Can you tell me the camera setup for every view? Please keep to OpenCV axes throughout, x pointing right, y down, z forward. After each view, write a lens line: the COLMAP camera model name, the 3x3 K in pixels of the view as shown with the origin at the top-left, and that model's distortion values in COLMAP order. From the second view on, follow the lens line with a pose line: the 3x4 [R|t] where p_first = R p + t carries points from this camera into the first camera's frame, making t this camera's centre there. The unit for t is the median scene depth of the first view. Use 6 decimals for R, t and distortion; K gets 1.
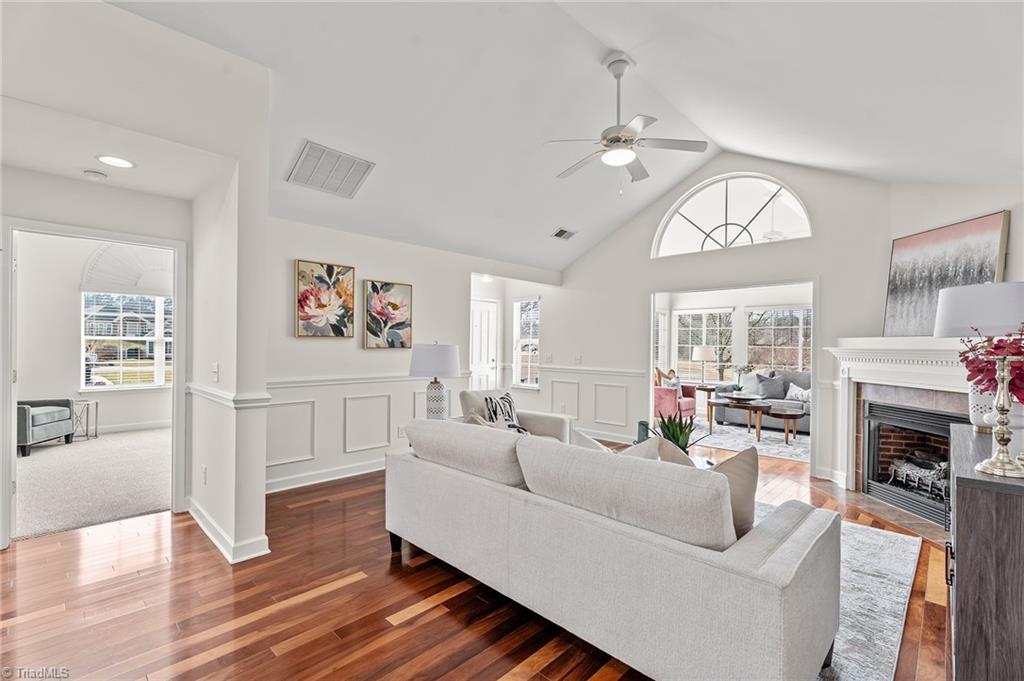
lens RADIAL K [[449.8, 0, 510.3], [0, 449.8, 342.5], [0, 0, 1]] dist [-0.000123, -0.000092]
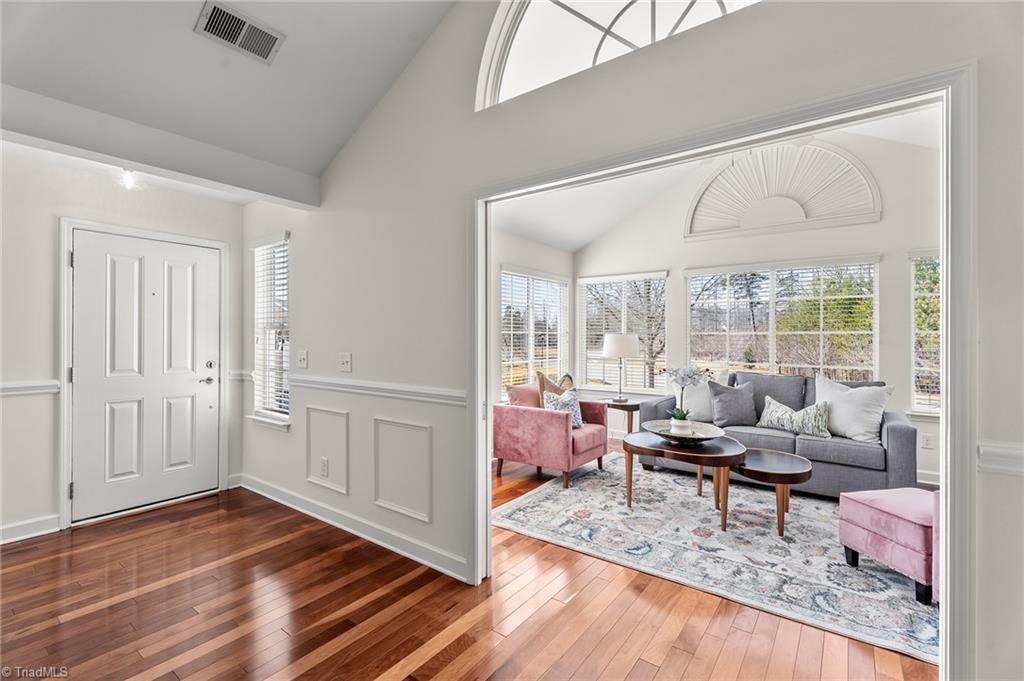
lens RADIAL K [[449.8, 0, 511.2], [0, 449.8, 340.4], [0, 0, 1]] dist [-0.000123, -0.000092]
pose [[0.990492, -0.009936, 0.137213, 0.226371], [0.008250, 0.999883, 0.012852, 0.010035], [-0.137325, -0.011598, 0.990458, 0.478298]]
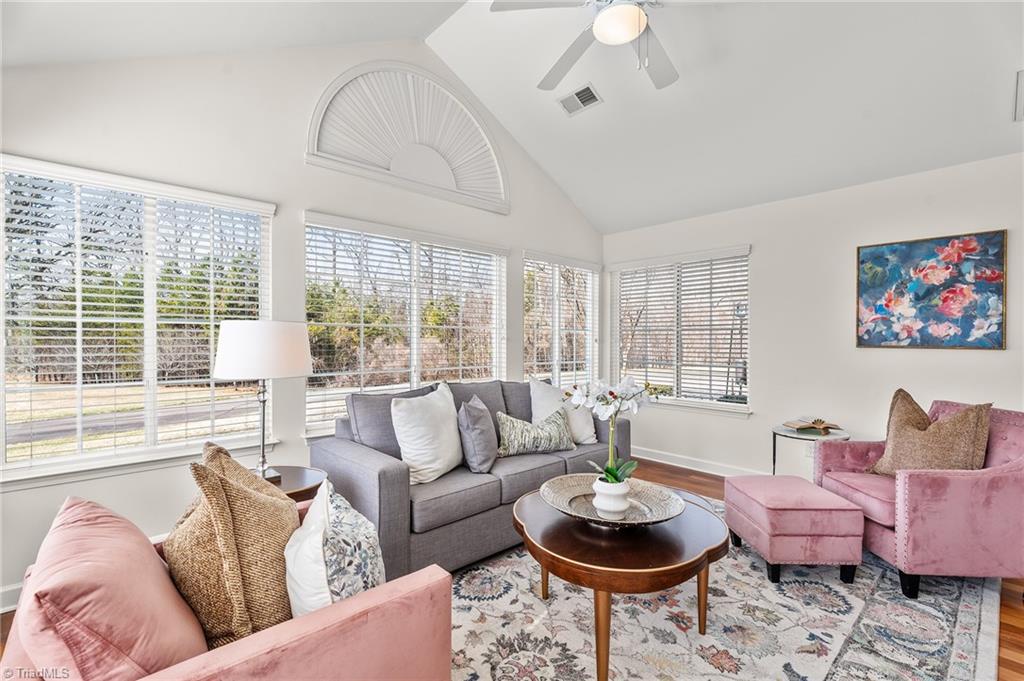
lens RADIAL K [[449.8, 0, 510.0], [0, 449.8, 340.4], [0, 0, 1]] dist [-0.000123, -0.000092]
pose [[0.062979, -0.014286, 0.997913, 0.207424], [-0.009659, 0.999842, 0.014923, 0.016917], [-0.997968, -0.010579, 0.062831, 0.943761]]
